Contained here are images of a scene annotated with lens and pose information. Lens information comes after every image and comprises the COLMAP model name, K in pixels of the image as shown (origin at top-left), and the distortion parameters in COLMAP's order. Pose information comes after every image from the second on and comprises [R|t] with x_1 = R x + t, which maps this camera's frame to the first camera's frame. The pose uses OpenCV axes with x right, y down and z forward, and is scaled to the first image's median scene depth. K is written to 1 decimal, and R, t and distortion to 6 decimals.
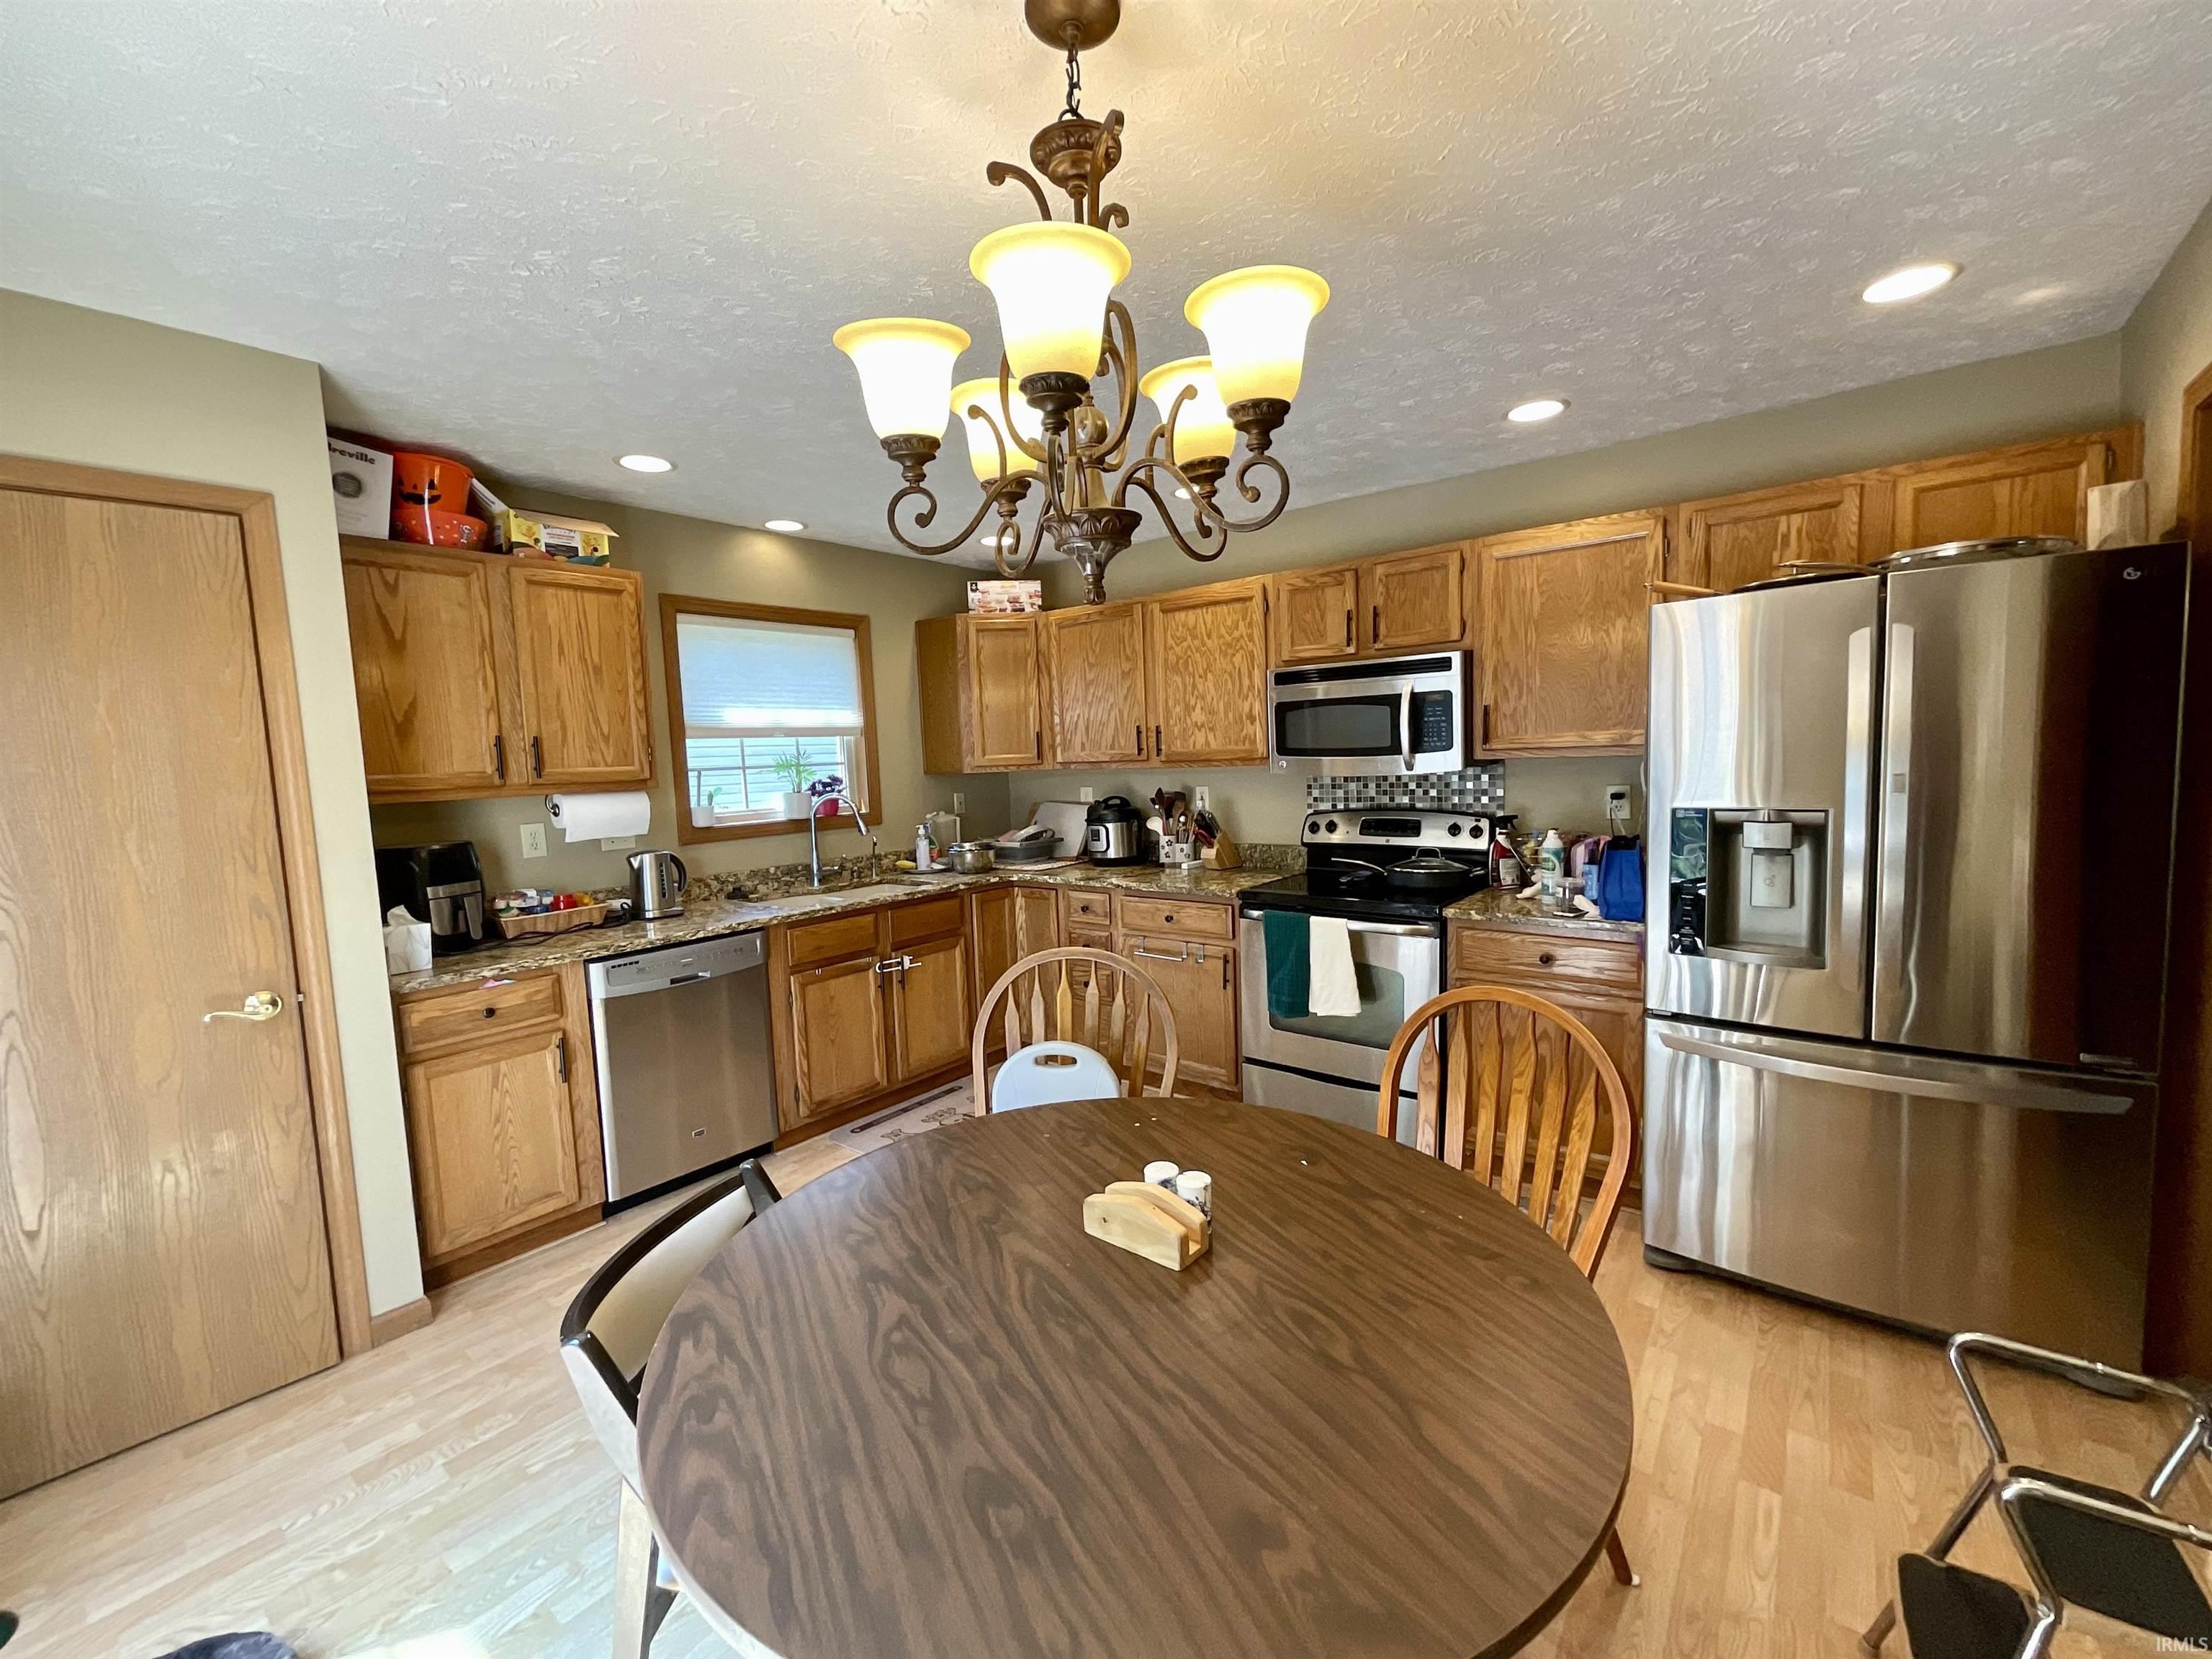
lens RADIAL K [[890.4, 0, 1103.2], [0, 890.4, 830.3], [0, 0, 1]] dist [-0.006400, 0.000970]
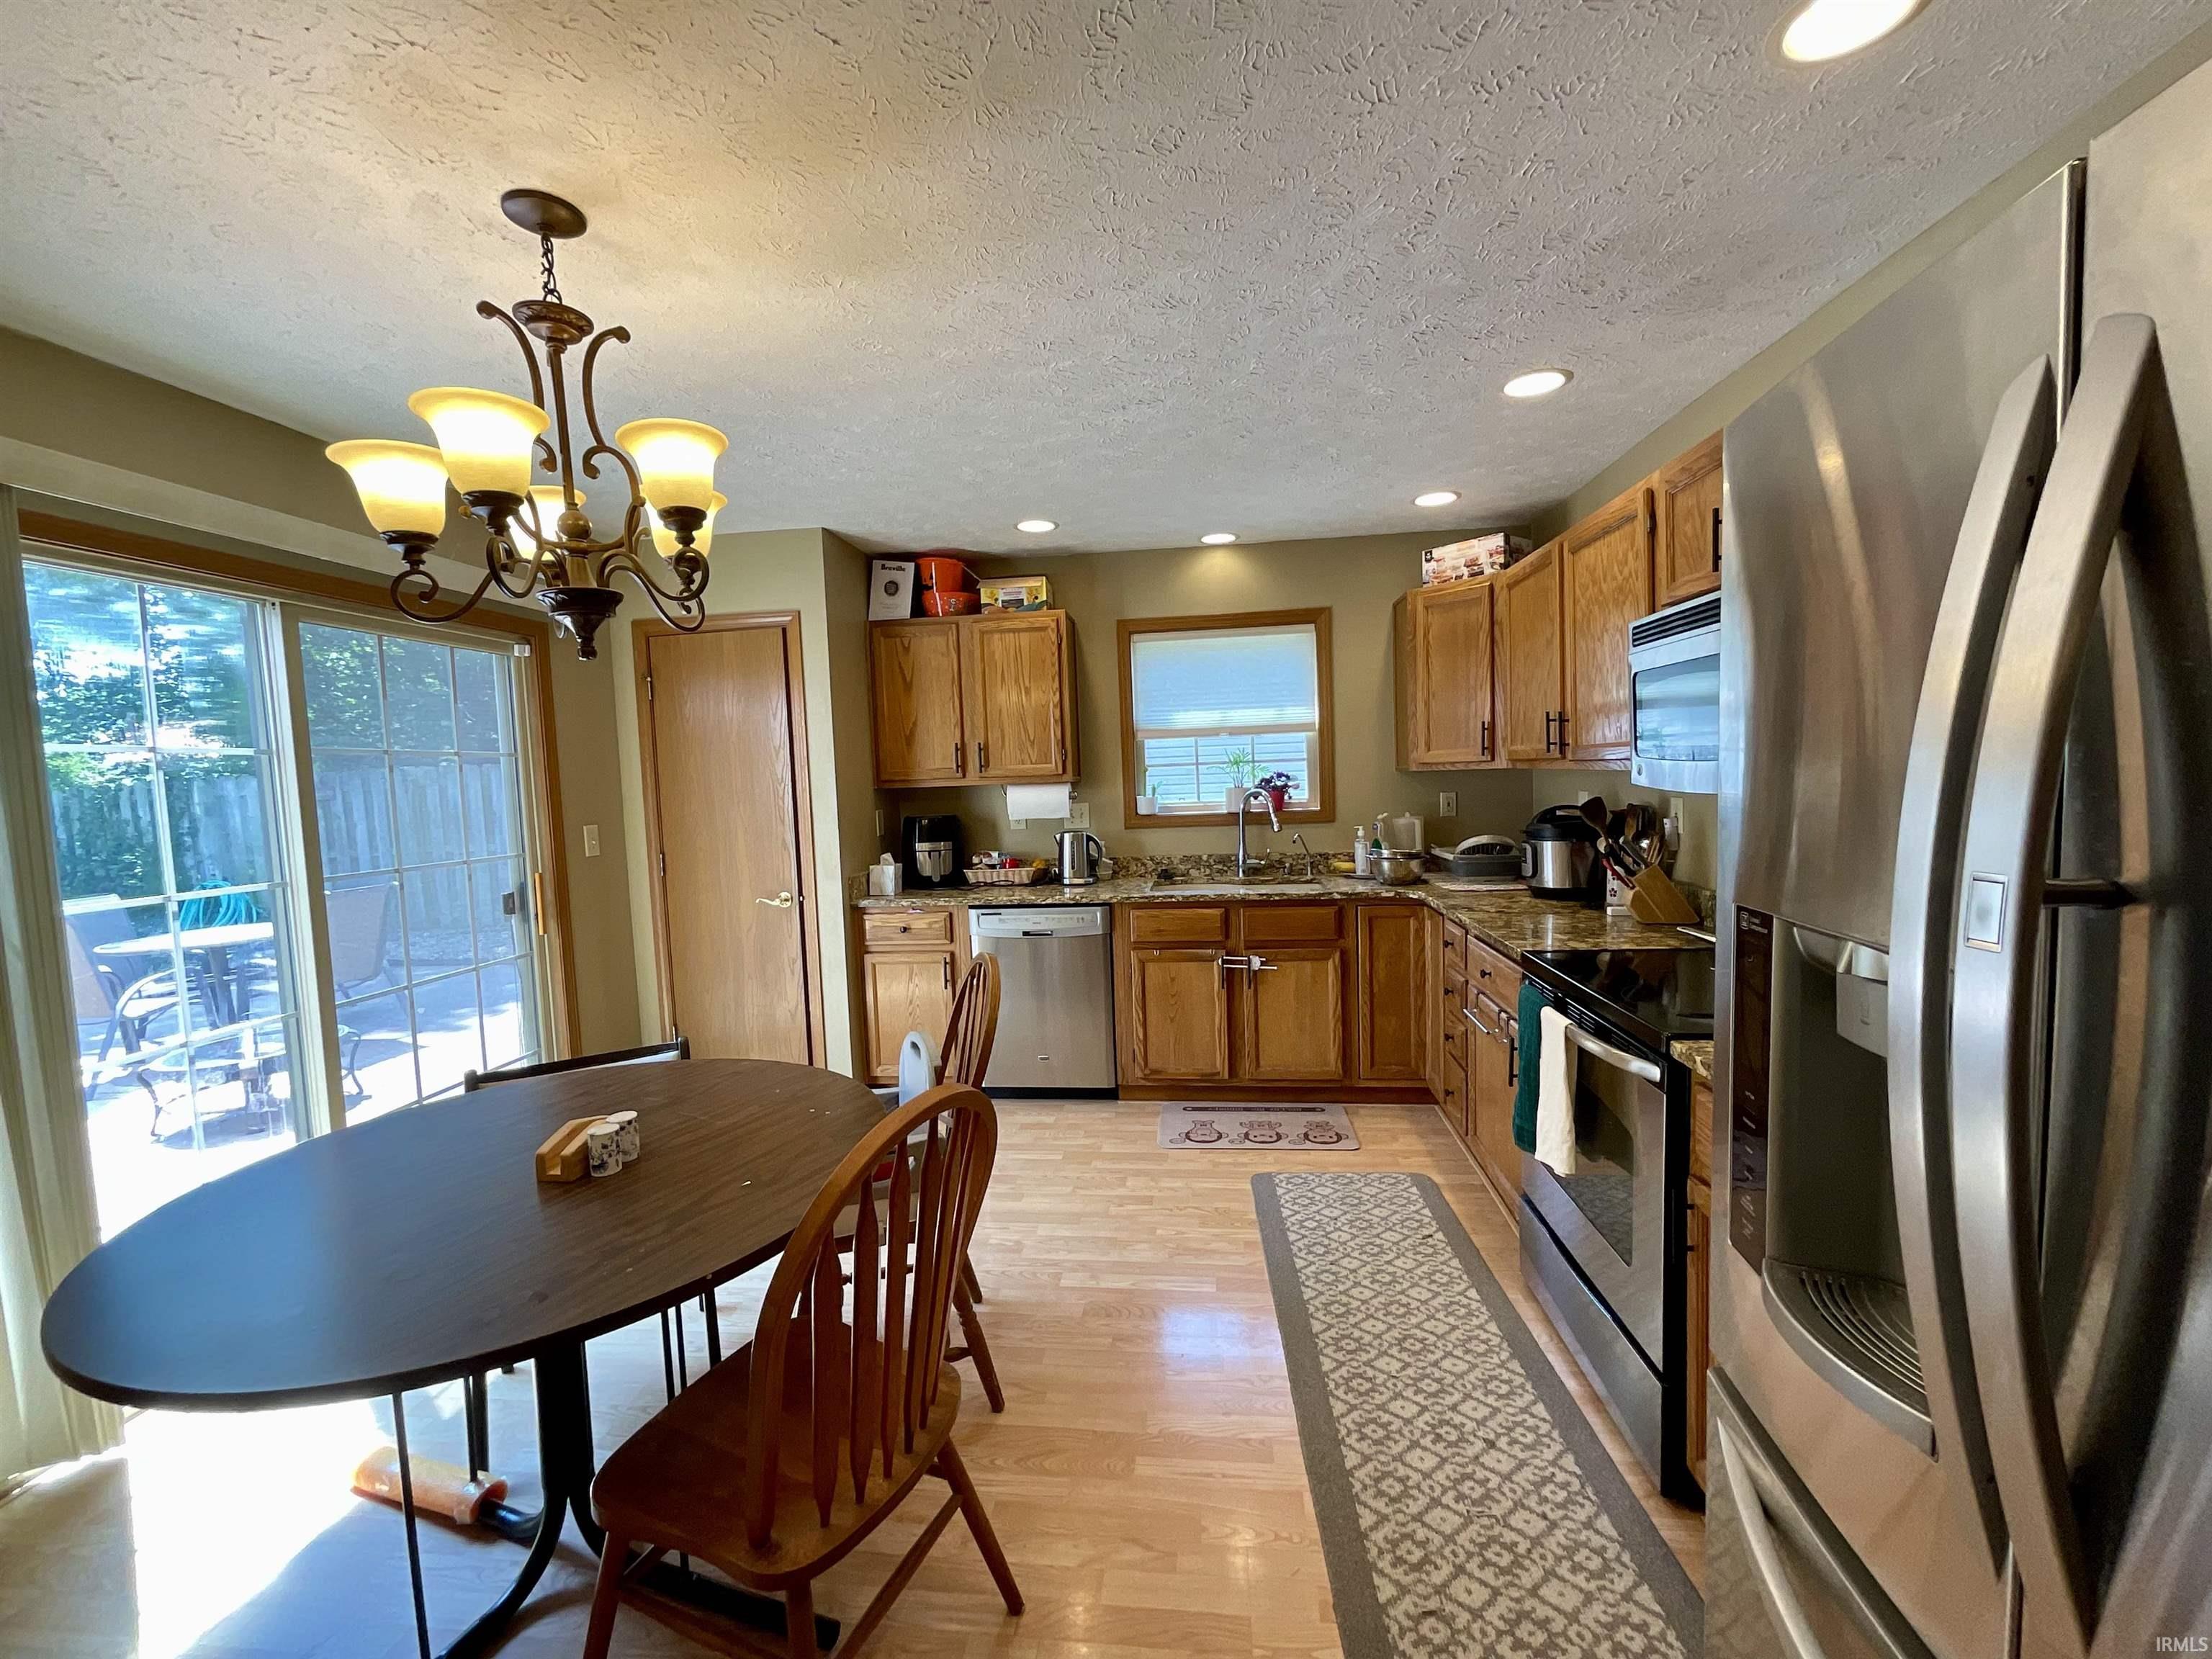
lens RADIAL K [[890.4, 0, 1109.1], [0, 890.4, 832.7], [0, 0, 1]] dist [-0.006400, 0.000970]
pose [[0.538652, 0.076504, -0.839048, 0.515471], [-0.056601, 0.996905, 0.054560, -0.041489], [0.840625, 0.018102, 0.541315, 0.326830]]
